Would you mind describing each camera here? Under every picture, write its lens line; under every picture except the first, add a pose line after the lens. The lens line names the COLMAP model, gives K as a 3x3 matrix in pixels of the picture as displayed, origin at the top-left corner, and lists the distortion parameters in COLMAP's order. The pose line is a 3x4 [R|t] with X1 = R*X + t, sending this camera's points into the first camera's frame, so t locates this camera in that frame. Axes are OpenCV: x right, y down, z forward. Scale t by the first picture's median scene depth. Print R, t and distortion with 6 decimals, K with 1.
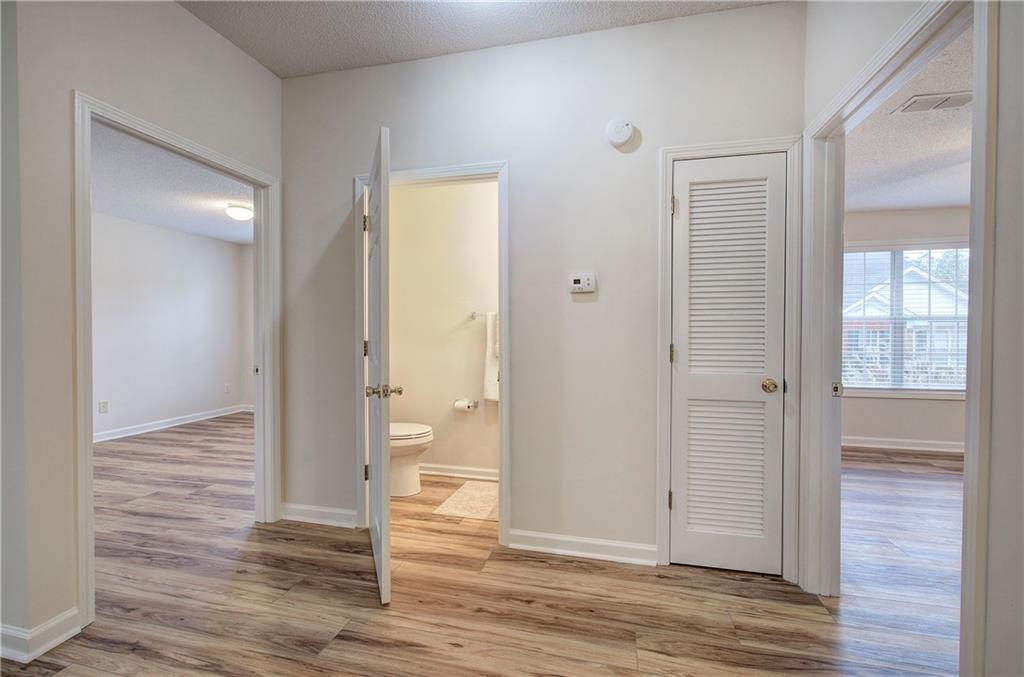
lens RADIAL K [[432.7, 0, 508.3], [0, 432.7, 336.3], [0, 0, 1]] dist [-0.001549, -0.000118]
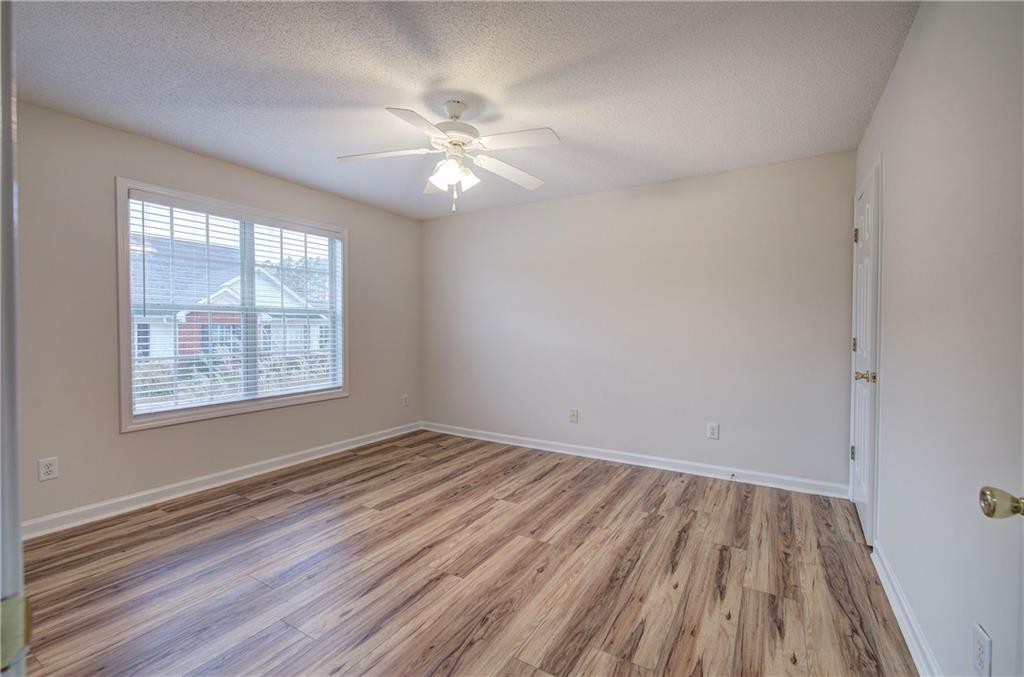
lens RADIAL K [[432.7, 0, 508.3], [0, 432.7, 336.3], [0, 0, 1]] dist [-0.001549, -0.000118]
pose [[0.291587, -0.011330, 0.956477, 0.265846], [0.014889, 0.999862, 0.007305, 0.016201], [-0.956428, 0.012111, 0.291716, 0.299234]]
